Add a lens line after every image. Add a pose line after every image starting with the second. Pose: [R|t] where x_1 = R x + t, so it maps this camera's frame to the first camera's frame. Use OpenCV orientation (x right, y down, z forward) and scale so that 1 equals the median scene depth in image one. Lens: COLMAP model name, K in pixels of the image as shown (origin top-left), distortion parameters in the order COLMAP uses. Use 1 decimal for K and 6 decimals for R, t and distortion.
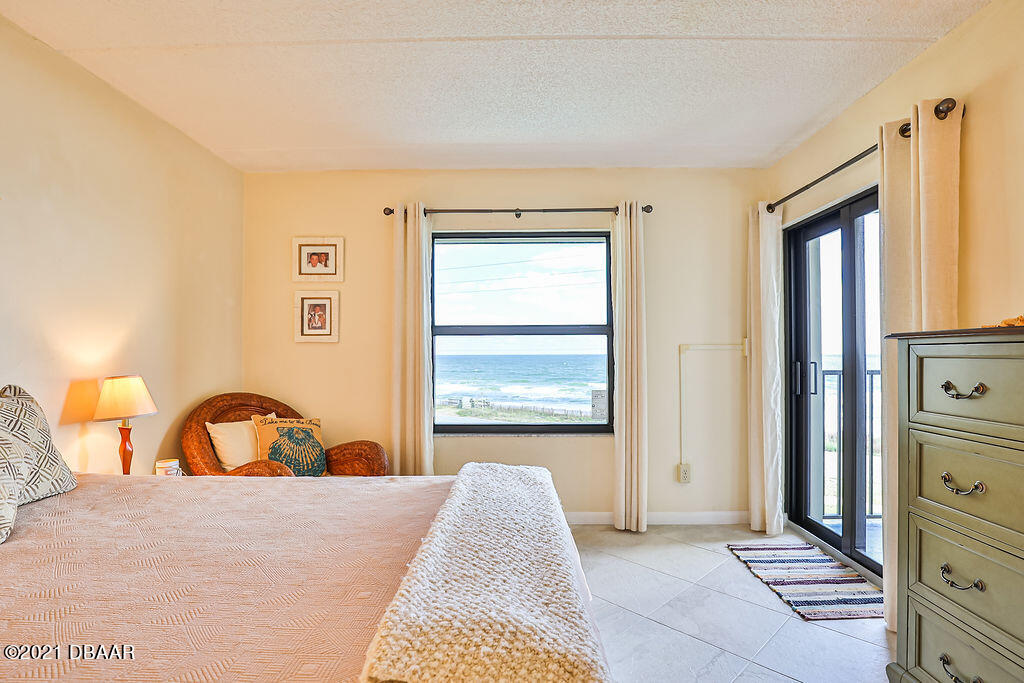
lens RADIAL K [[497.4, 0, 514.3], [0, 497.4, 346.6], [0, 0, 1]] dist [-0.035711, 0.006608]
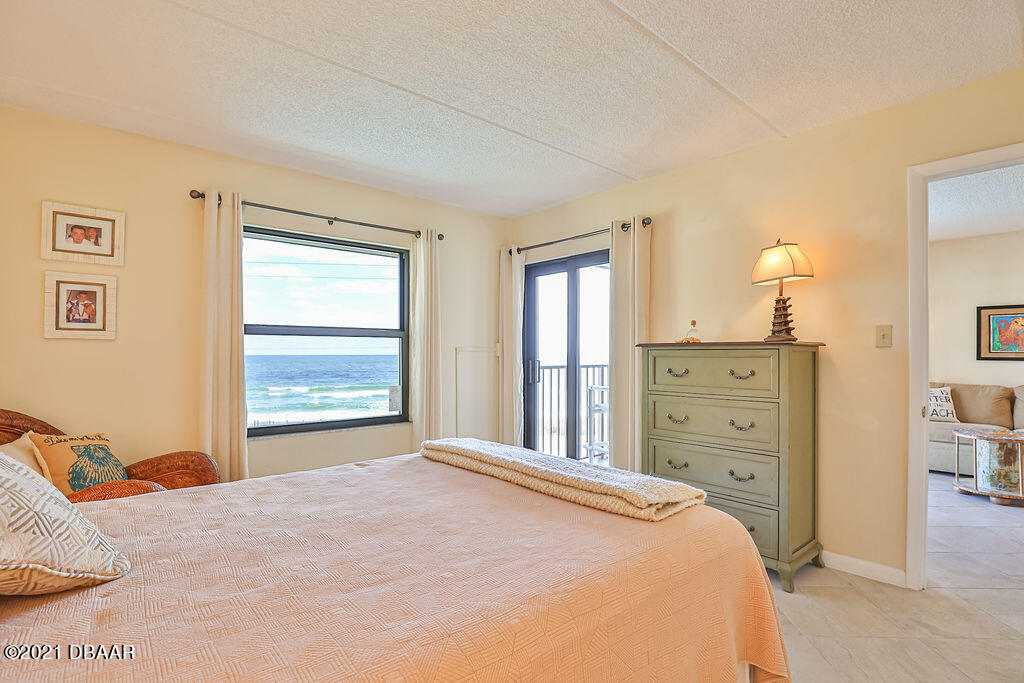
lens RADIAL K [[497.4, 0, 509.2], [0, 497.4, 348.6], [0, 0, 1]] dist [-0.035711, 0.006608]
pose [[0.749677, 0.010108, 0.661727, -0.401949], [-0.011116, 0.999935, -0.002681, 0.001403], [-0.661711, -0.005346, 0.749740, -0.038298]]
